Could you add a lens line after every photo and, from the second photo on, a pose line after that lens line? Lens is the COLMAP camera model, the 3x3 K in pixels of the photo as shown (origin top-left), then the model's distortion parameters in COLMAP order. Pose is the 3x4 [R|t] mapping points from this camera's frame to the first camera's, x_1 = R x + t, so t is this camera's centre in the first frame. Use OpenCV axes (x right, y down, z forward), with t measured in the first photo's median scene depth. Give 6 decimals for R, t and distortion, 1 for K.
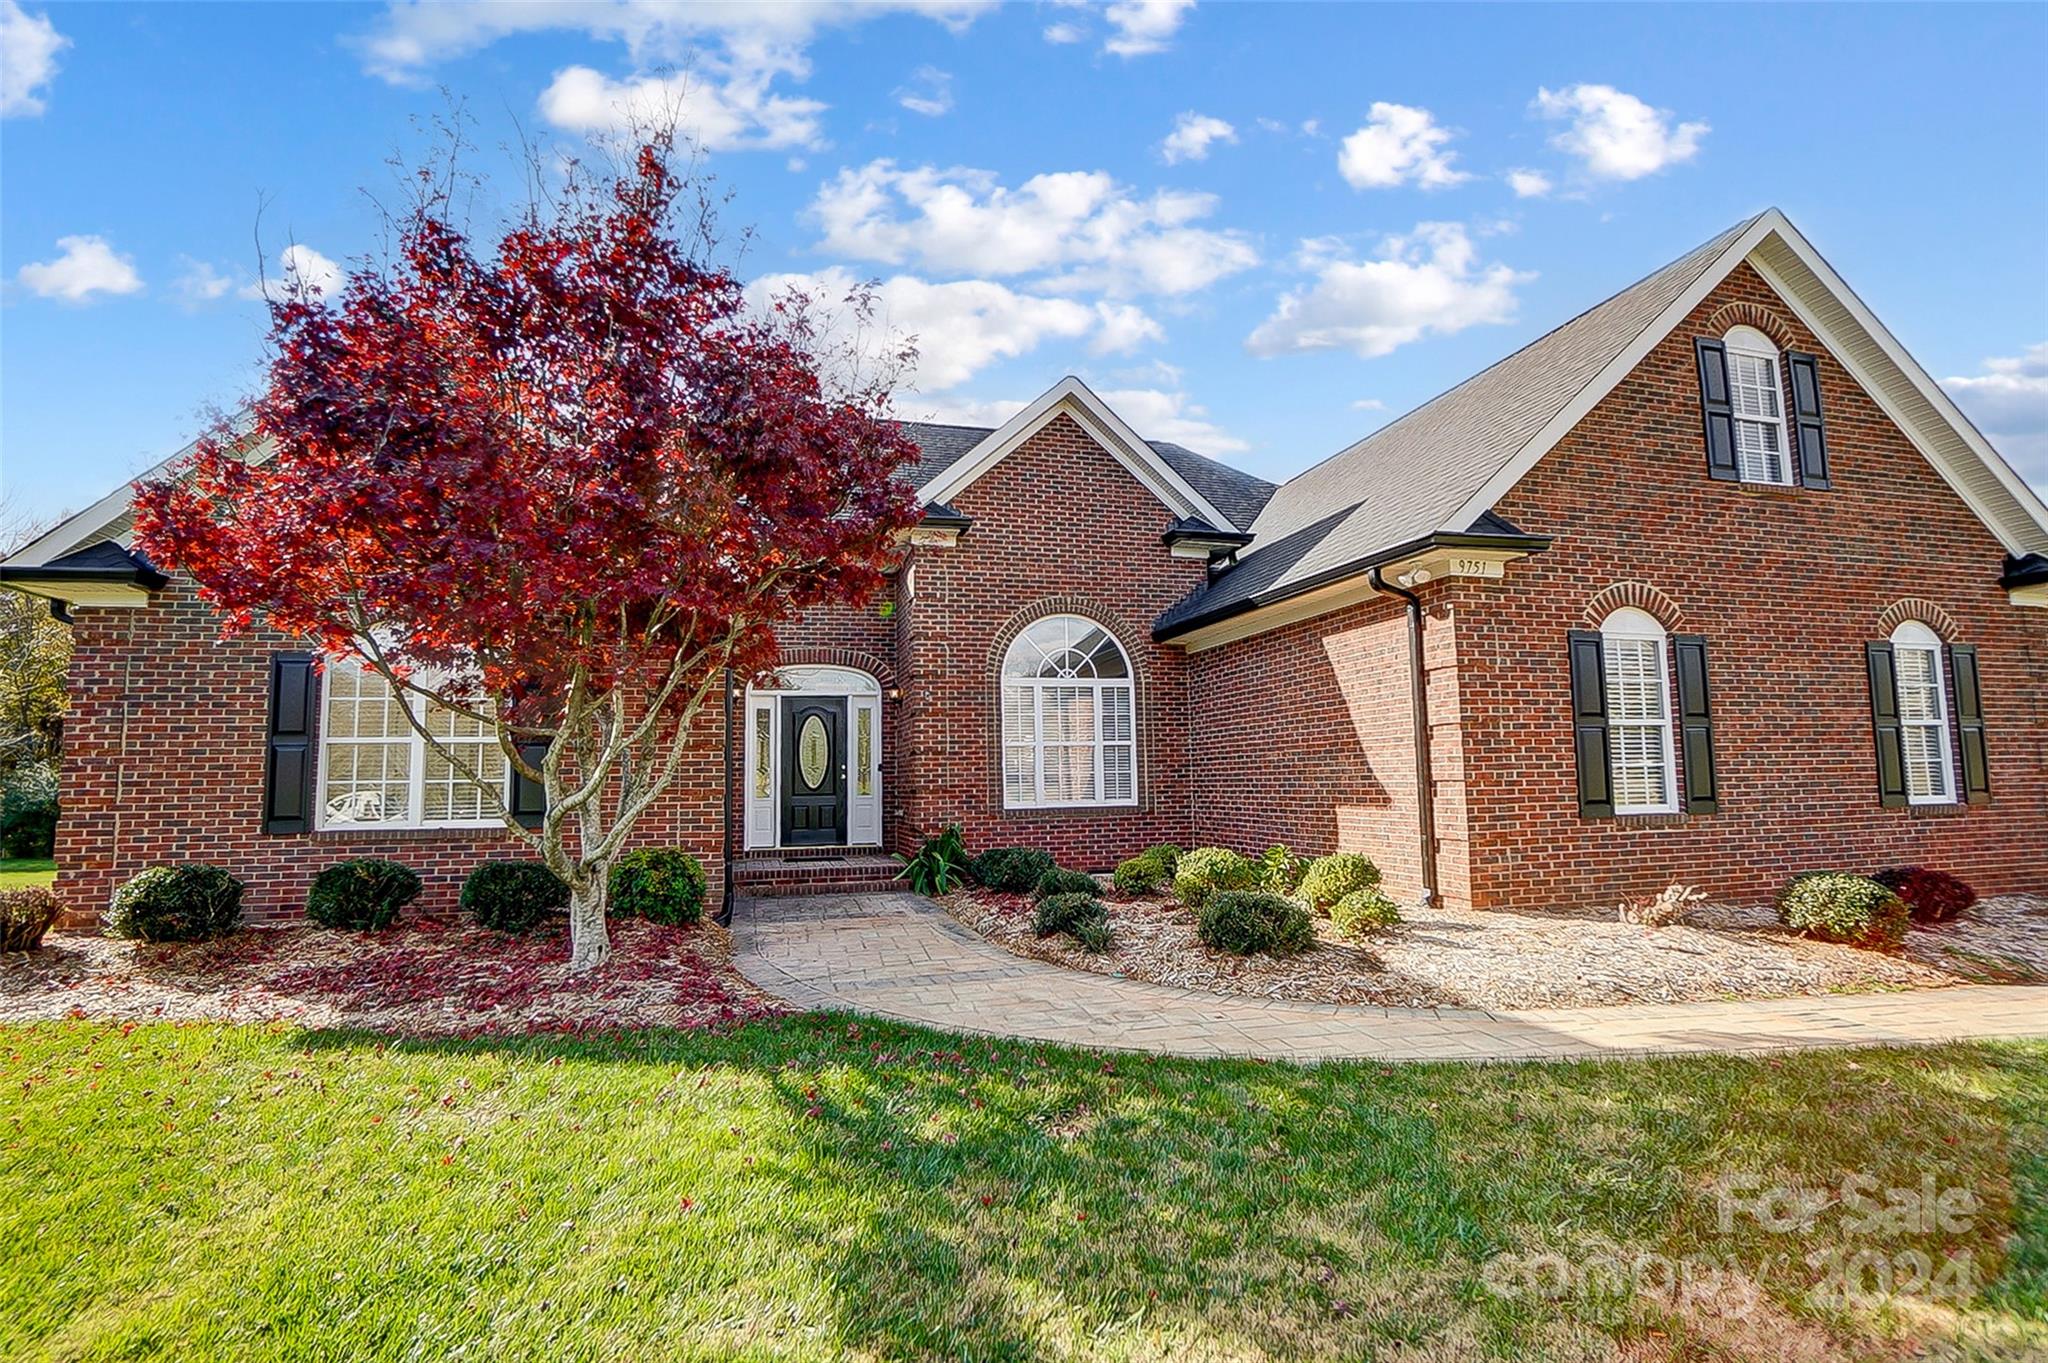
lens RADIAL K [[908.8, 0, 1024.0], [0, 908.8, 681.5], [0, 0, 1]] dist [-0.041547, 0.001390]
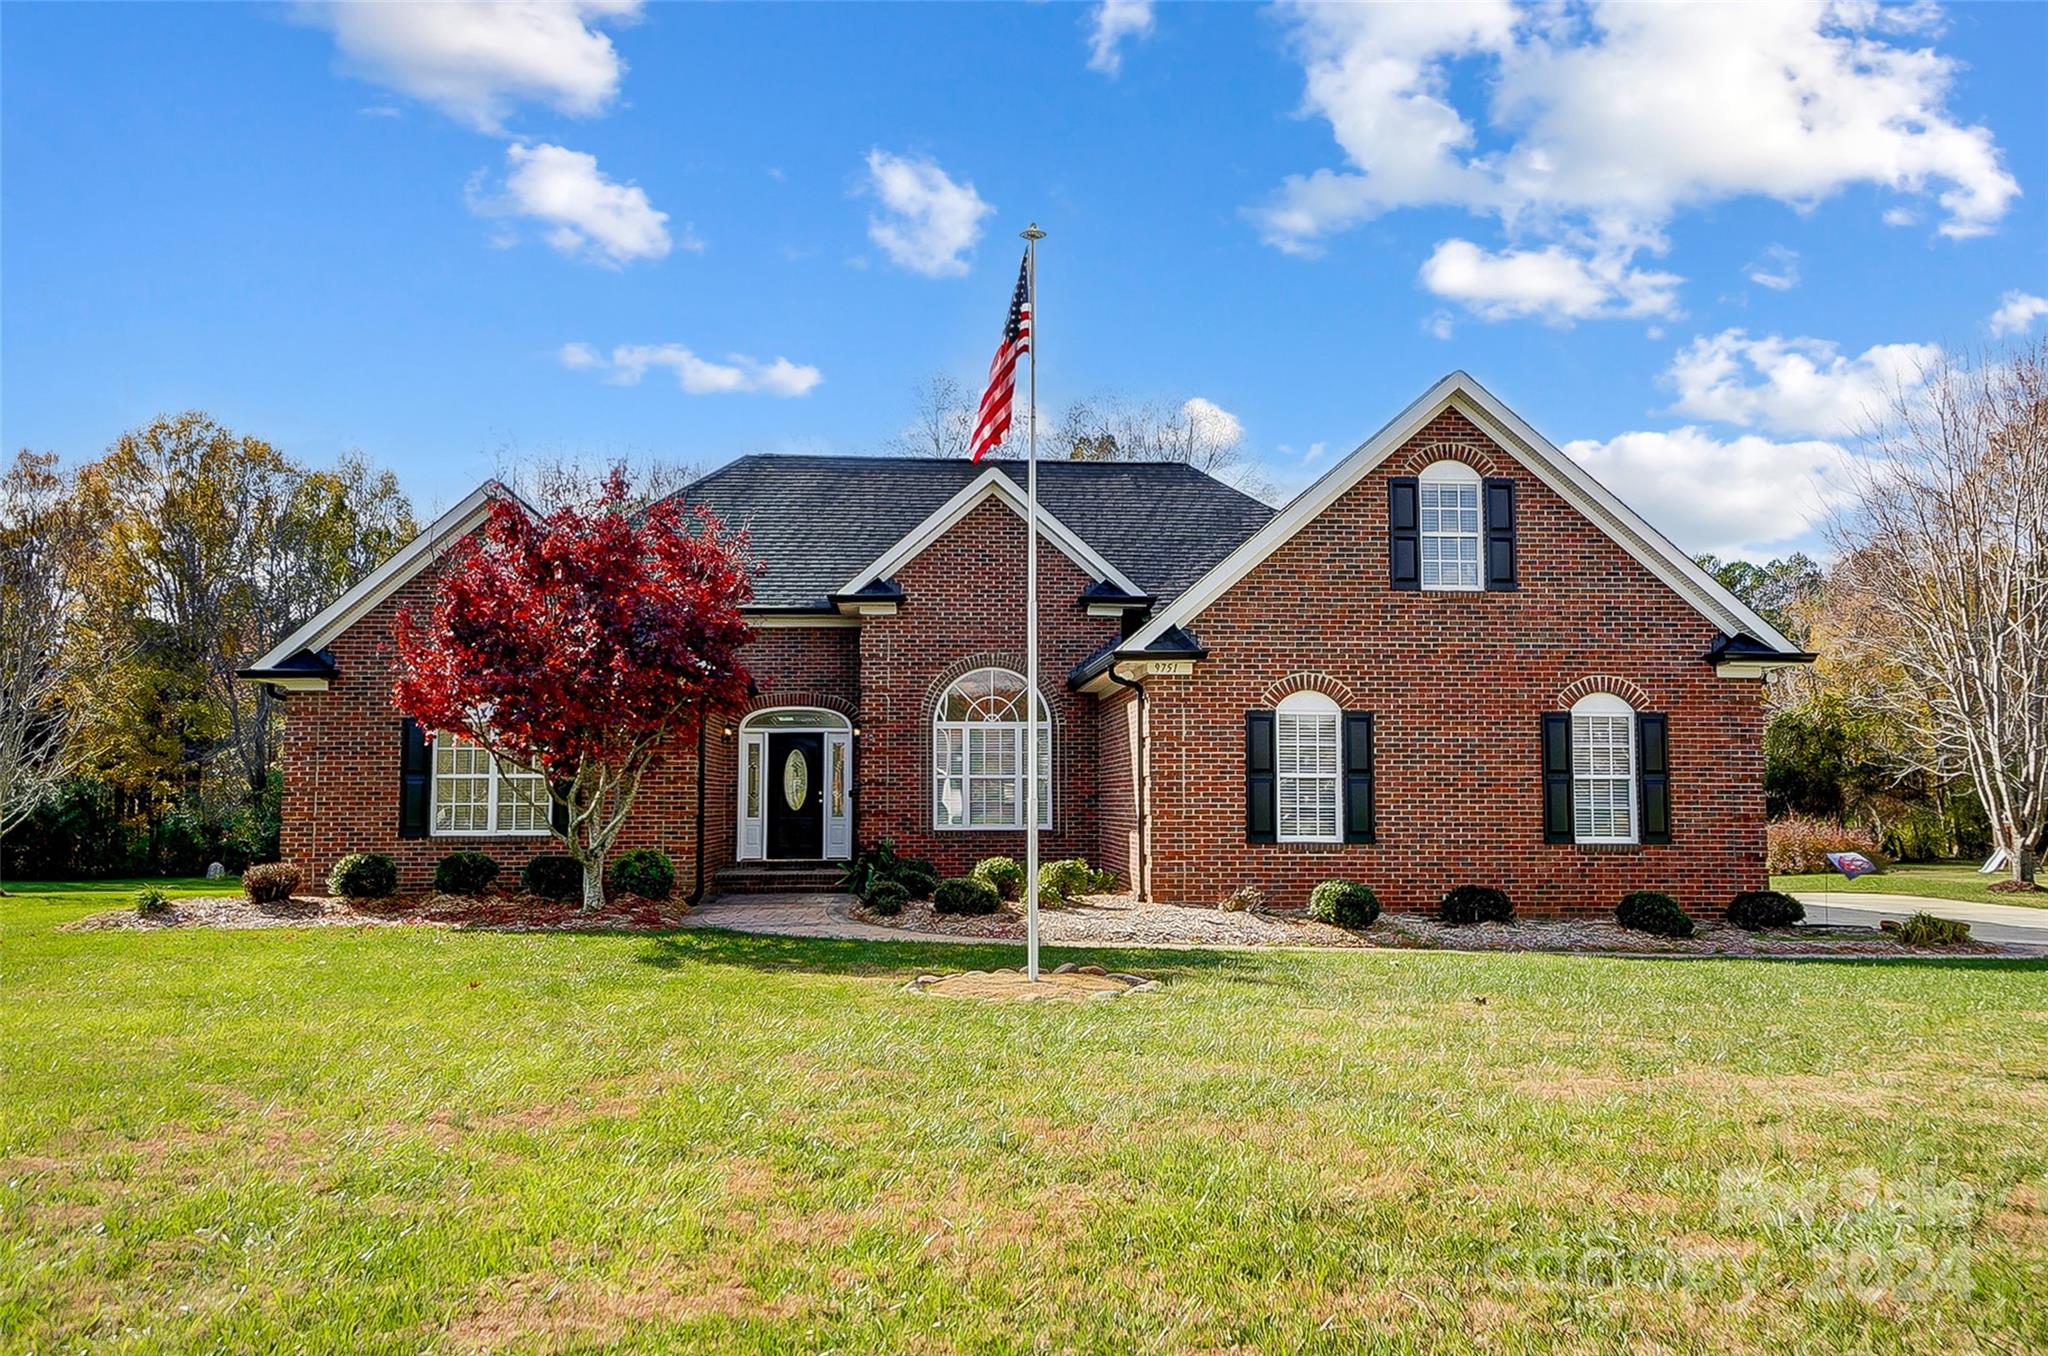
lens RADIAL K [[1252.3, 0, 1024.0], [0, 1252.3, 678.0], [0, 0, 1]] dist [-0.001930, -0.001066]
pose [[0.986033, -0.000808, -0.166546, 0.521086], [0.002843, 0.999924, 0.011980, -0.115992], [0.166524, -0.012286, 0.985961, -0.877813]]
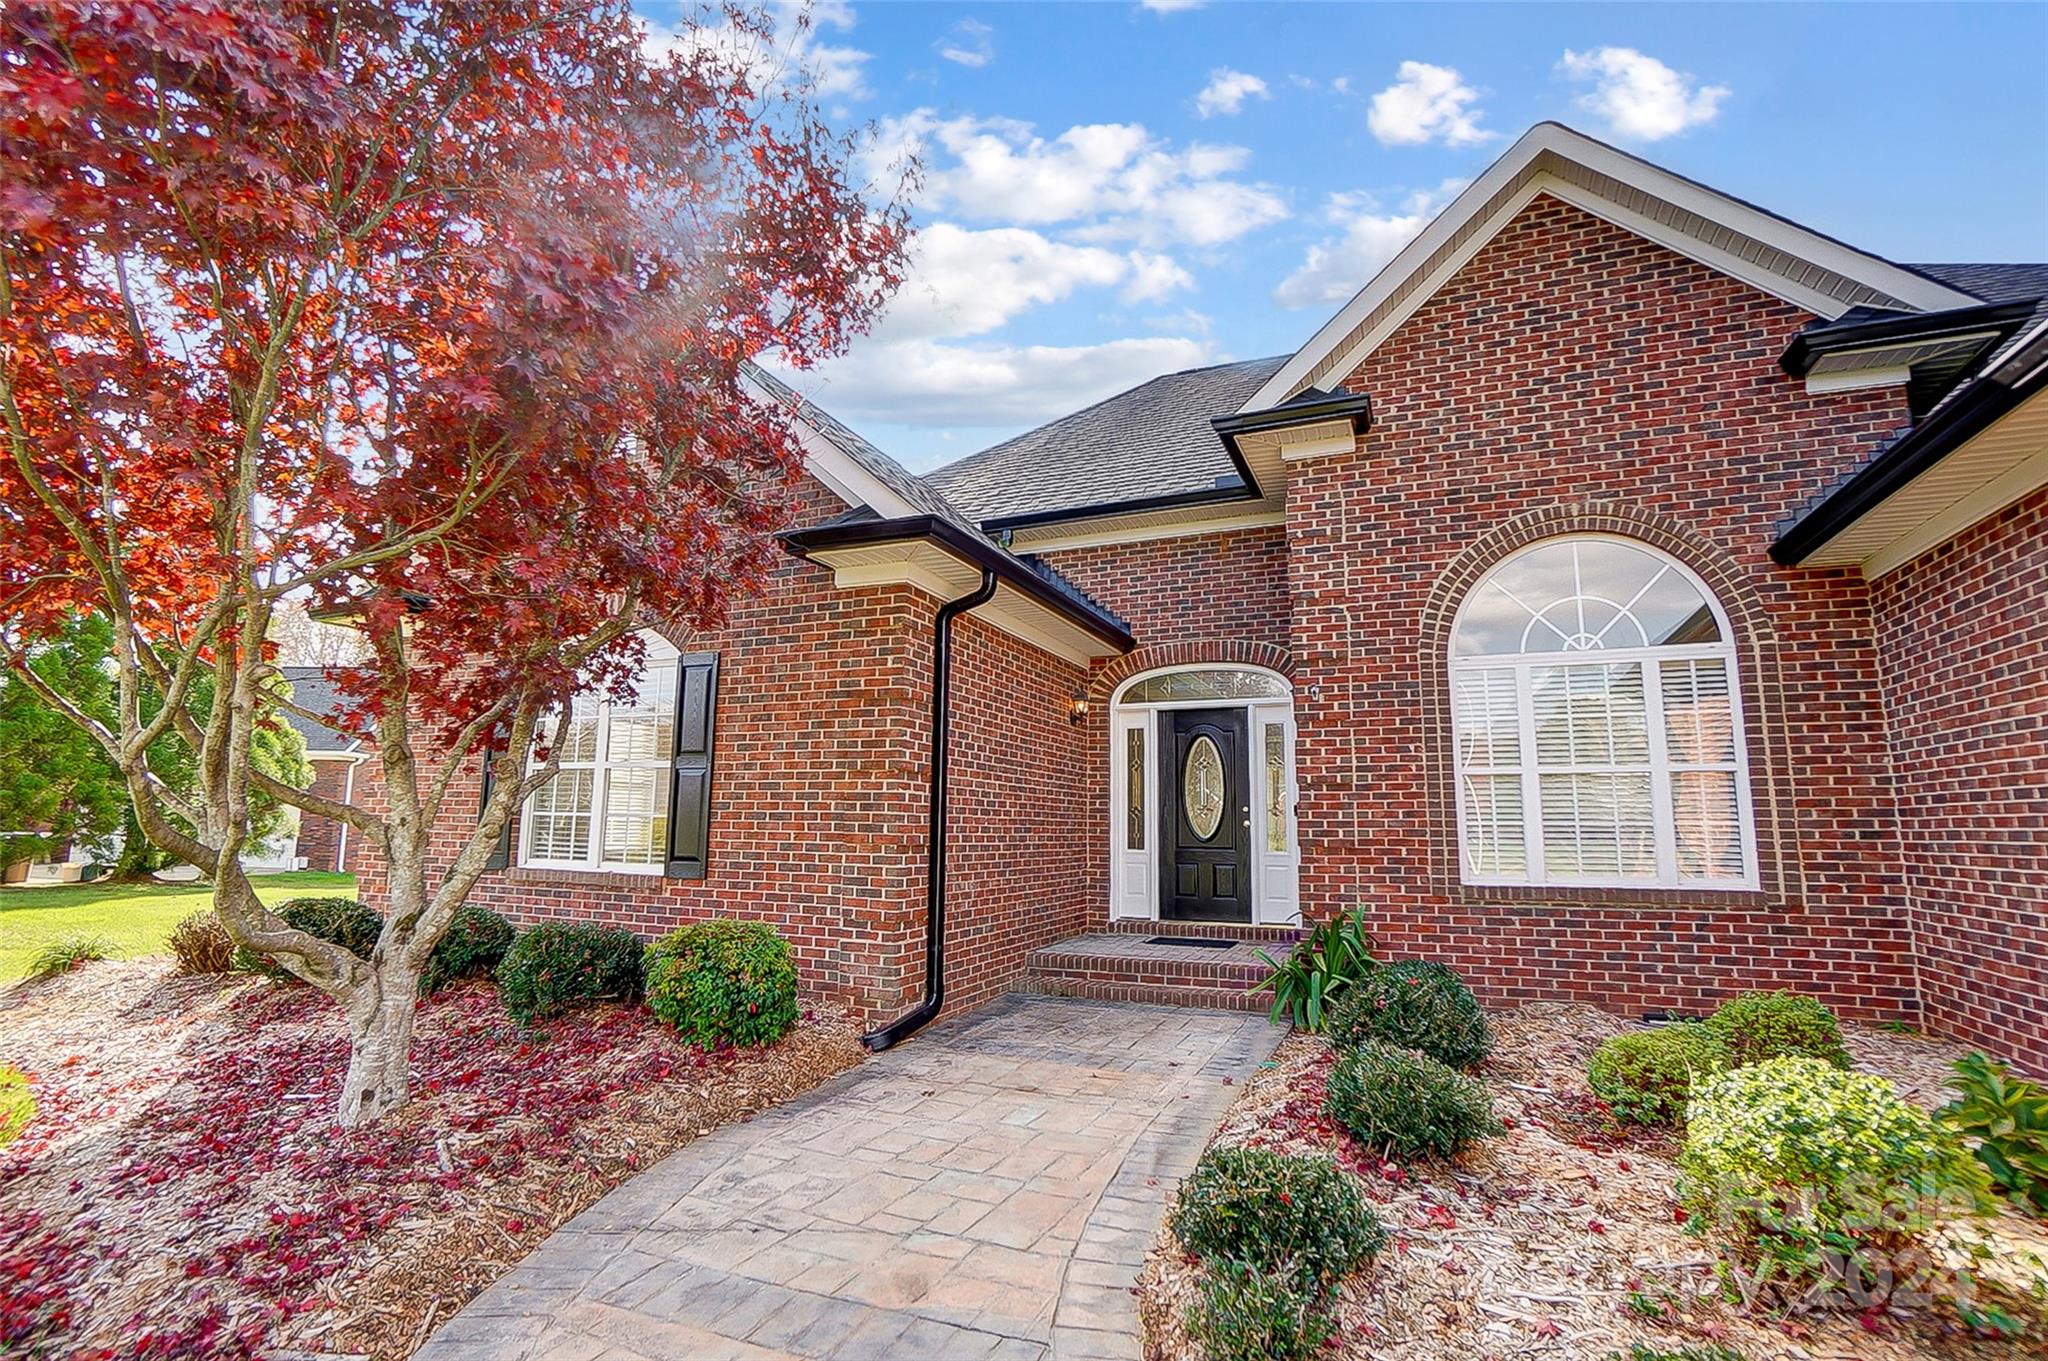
lens RADIAL K [[945.1, 0, 1024.0], [0, 945.1, 680.5], [0, 0, 1]] dist [-0.063004, 0.020715]
pose [[0.793839, -0.066399, -0.604492, 0.166664], [0.038397, 0.997511, -0.059146, 0.050134], [0.606914, 0.023741, 0.794413, 0.506829]]
